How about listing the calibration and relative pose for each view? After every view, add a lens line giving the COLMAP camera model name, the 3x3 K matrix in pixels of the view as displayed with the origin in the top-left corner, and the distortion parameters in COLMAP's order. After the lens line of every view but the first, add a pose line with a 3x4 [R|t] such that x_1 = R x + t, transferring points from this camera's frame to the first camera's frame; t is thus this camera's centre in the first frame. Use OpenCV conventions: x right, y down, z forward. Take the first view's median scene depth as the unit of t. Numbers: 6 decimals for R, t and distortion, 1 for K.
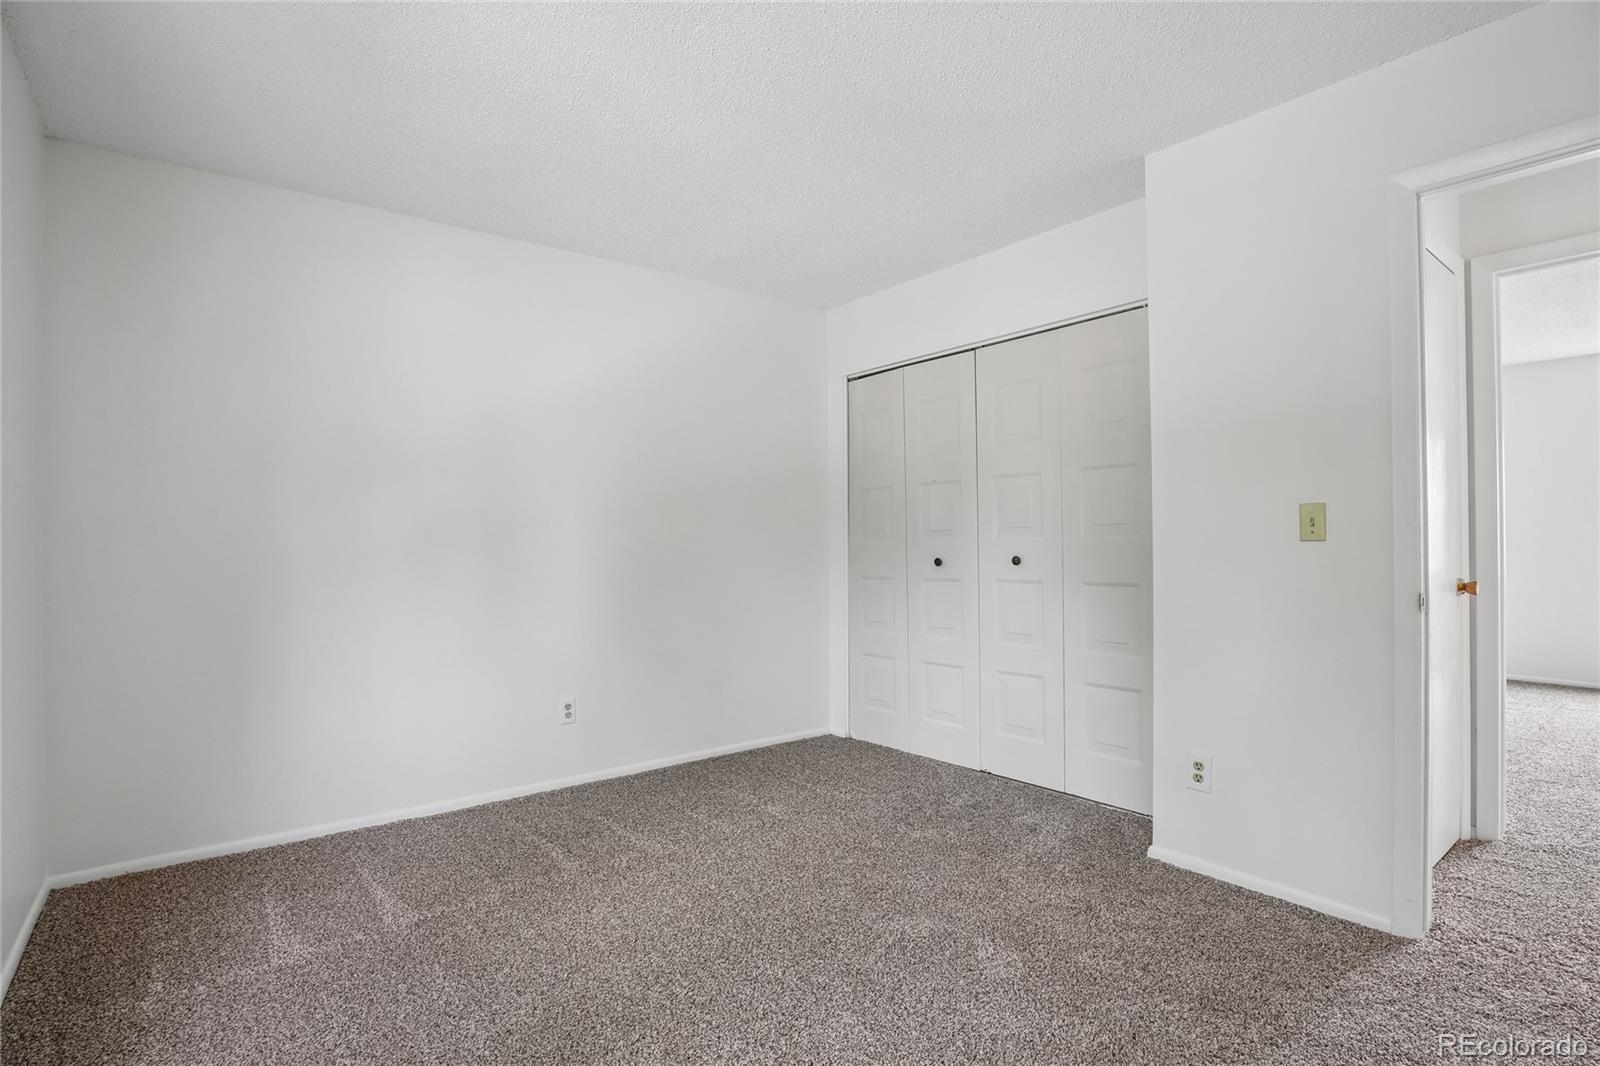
lens RADIAL K [[800.3, 0, 798.8], [0, 800.3, 533.8], [0, 0, 1]] dist [-0.019821, 0.004874]
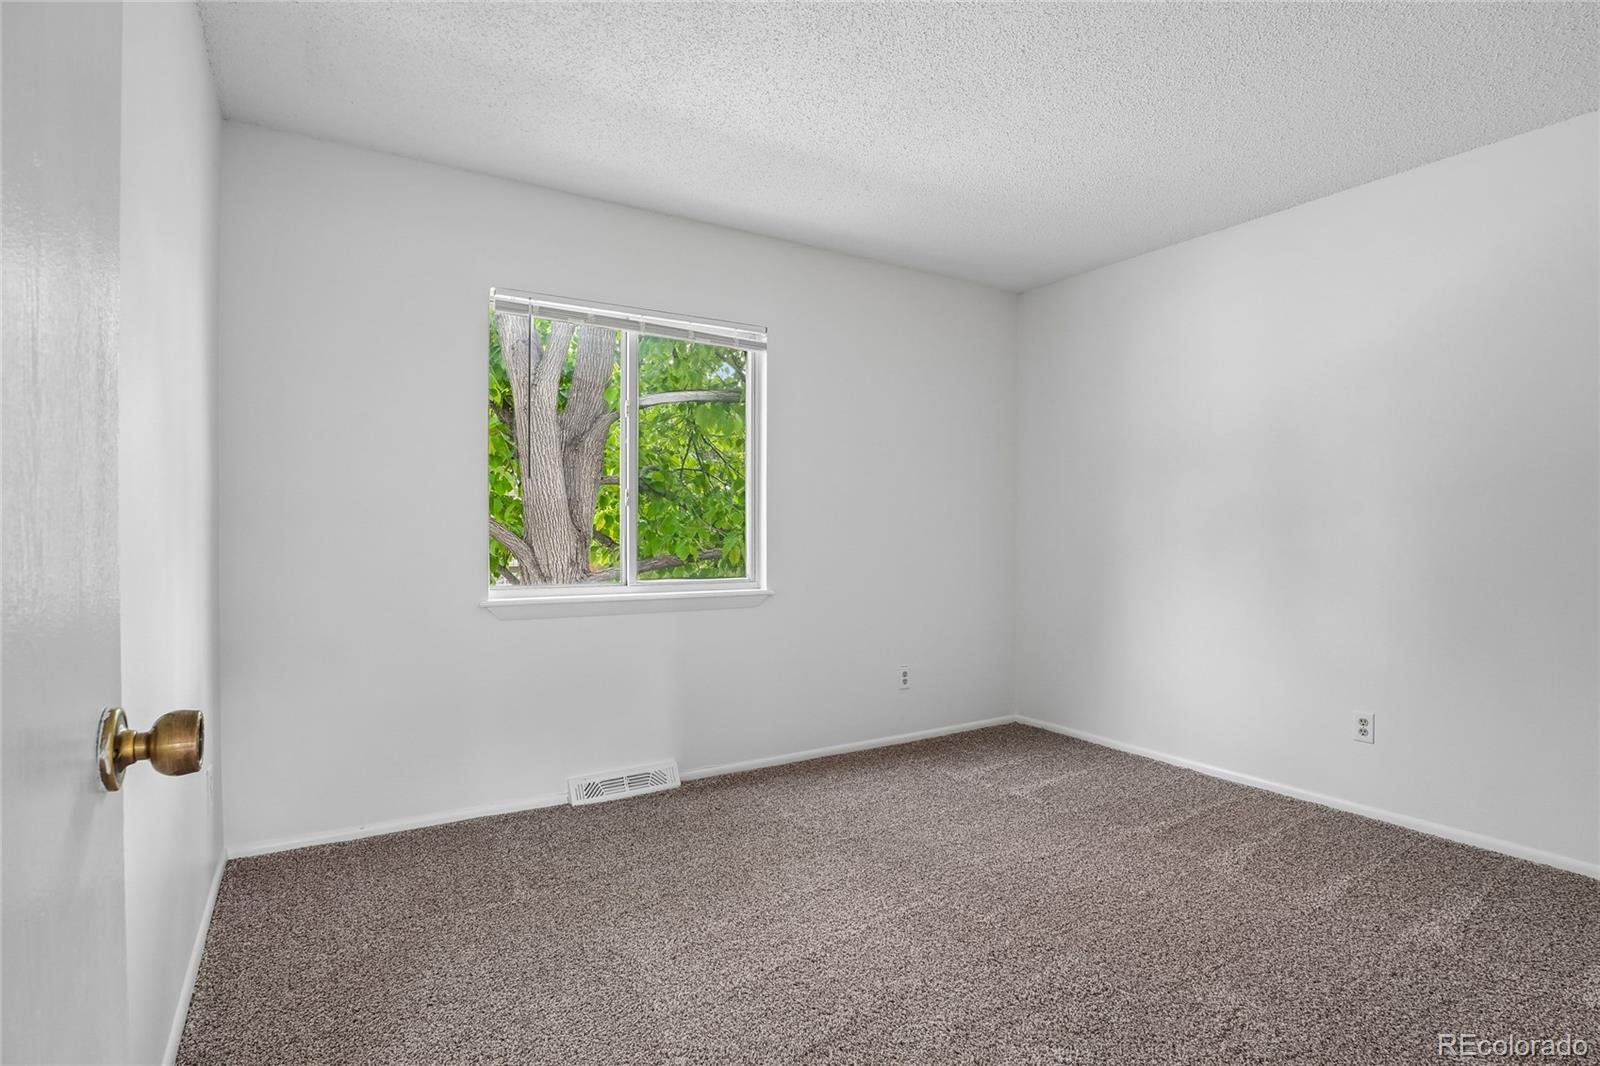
lens RADIAL K [[800.3, 0, 798.7], [0, 800.3, 530.9], [0, 0, 1]] dist [-0.019821, 0.004874]
pose [[-0.111479, 0.009767, -0.993719, 0.699056], [0.002004, 0.999952, 0.009604, 0.005080], [0.993765, -0.000921, -0.111493, 0.569039]]
